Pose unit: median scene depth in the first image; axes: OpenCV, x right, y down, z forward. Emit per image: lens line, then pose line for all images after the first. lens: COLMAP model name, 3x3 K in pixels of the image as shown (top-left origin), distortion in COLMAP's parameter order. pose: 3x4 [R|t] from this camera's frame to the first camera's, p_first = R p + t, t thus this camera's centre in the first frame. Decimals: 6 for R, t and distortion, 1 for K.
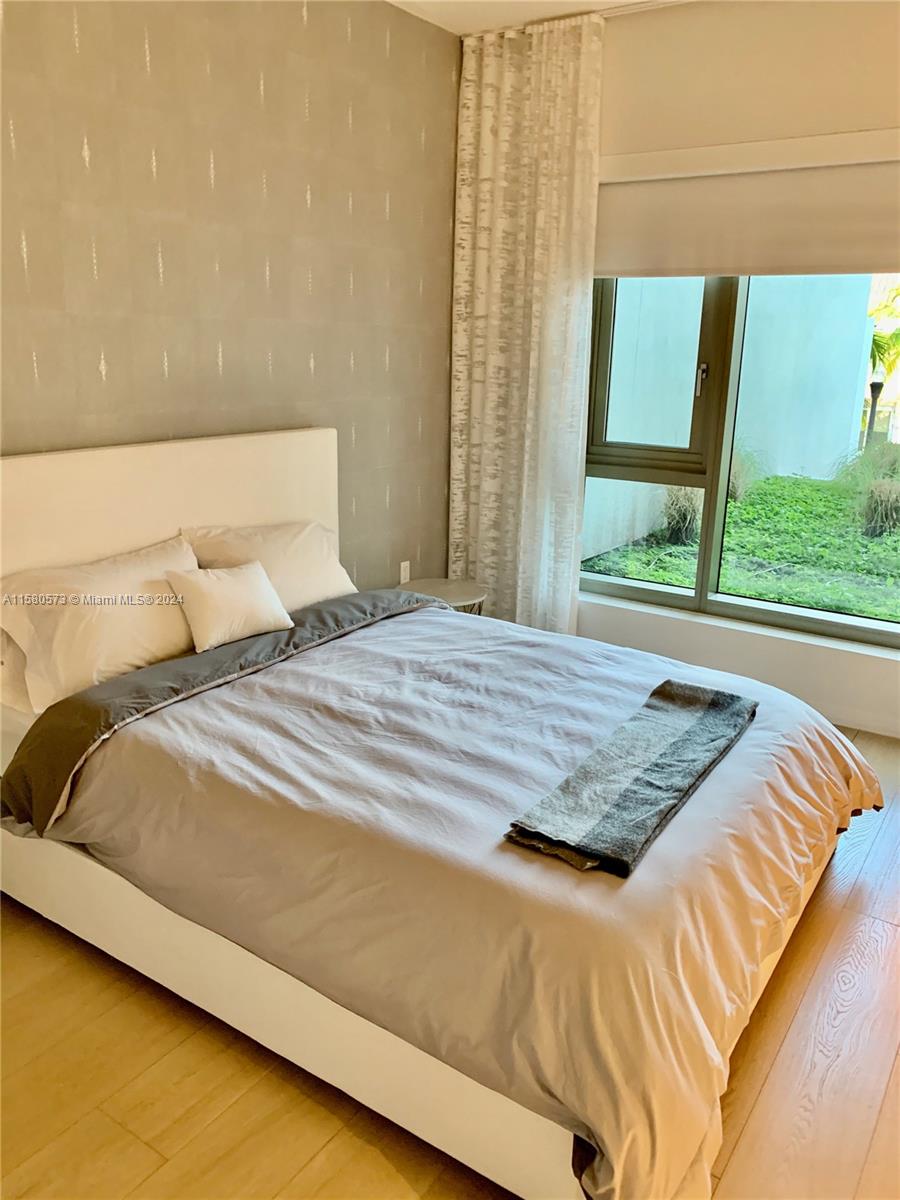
lens RADIAL K [[920.6, 0, 450.0], [0, 920.6, 600.0], [0, 0, 1]] dist [-0.006873, 0.000804]
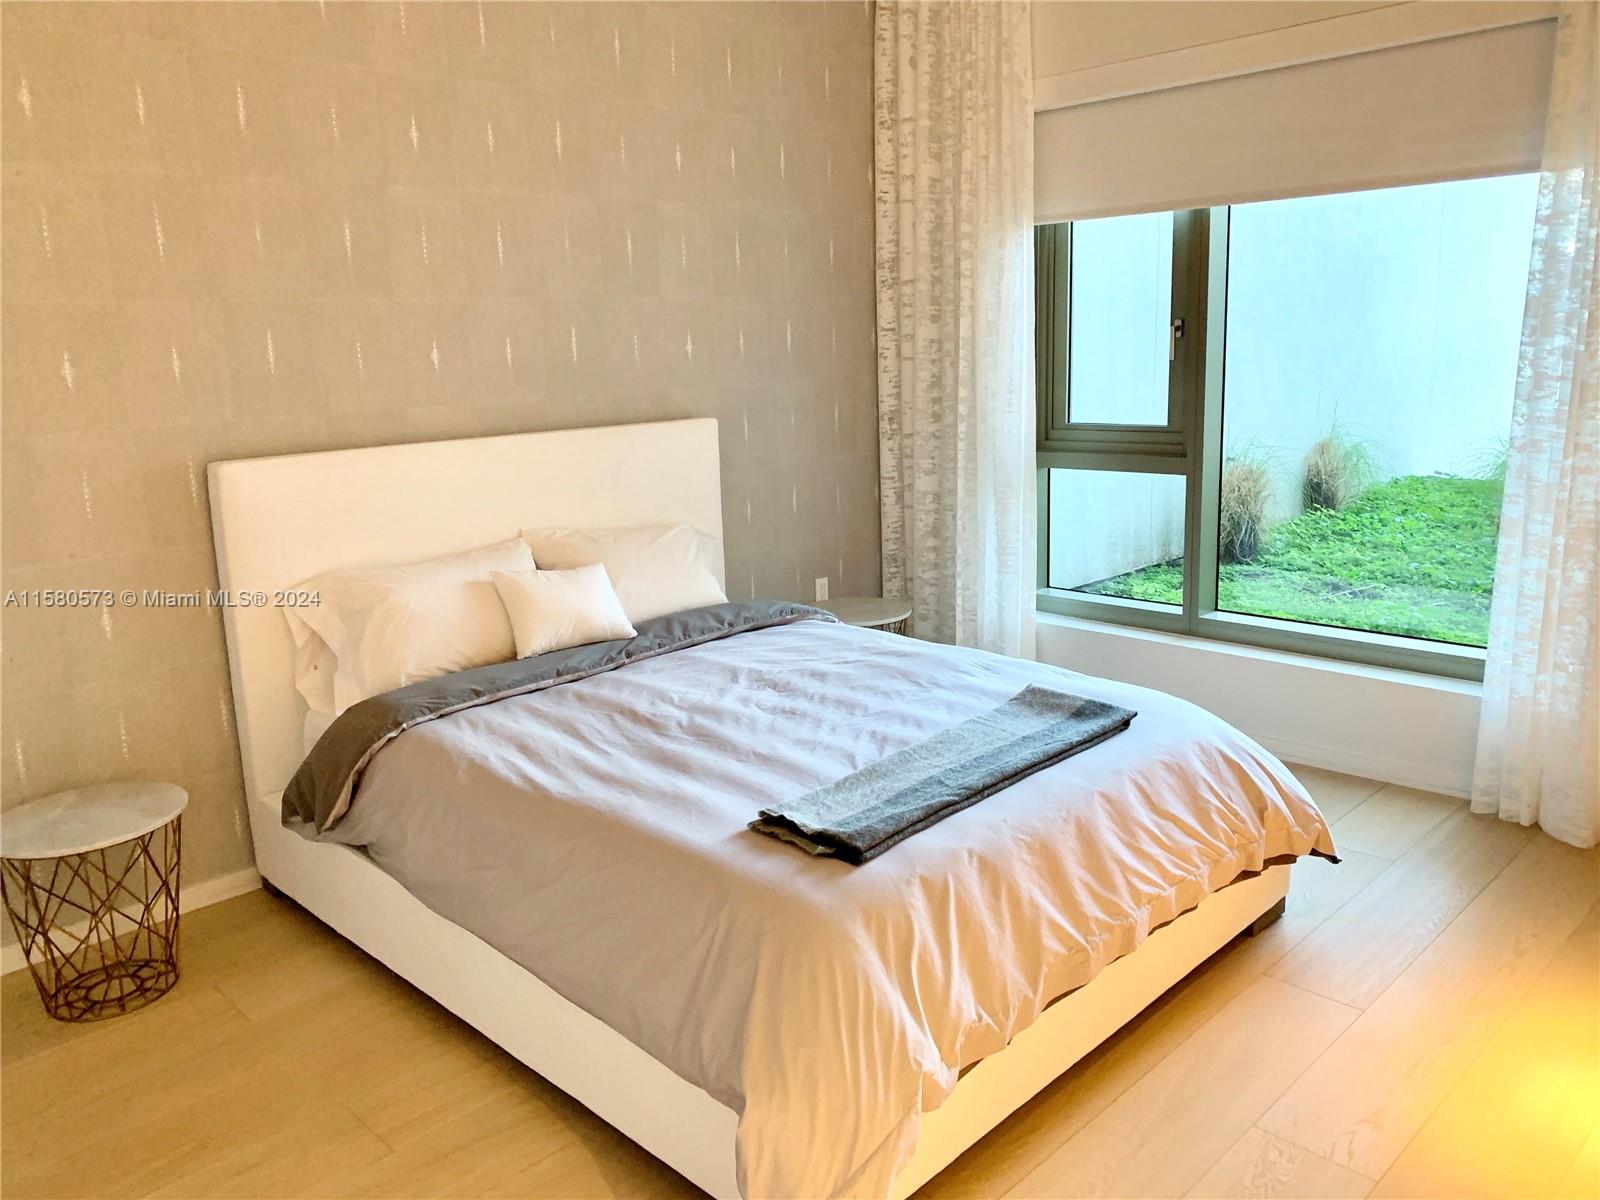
lens RADIAL K [[1226.7, 0, 785.4], [0, 1226.7, 584.7], [0, 0, 1]] dist [0.011044, -0.006880]
pose [[0.977695, -0.014900, -0.209501, 0.206774], [-0.000746, 0.997228, -0.074406, 0.064258], [0.210028, 0.072903, 0.974973, -0.112352]]
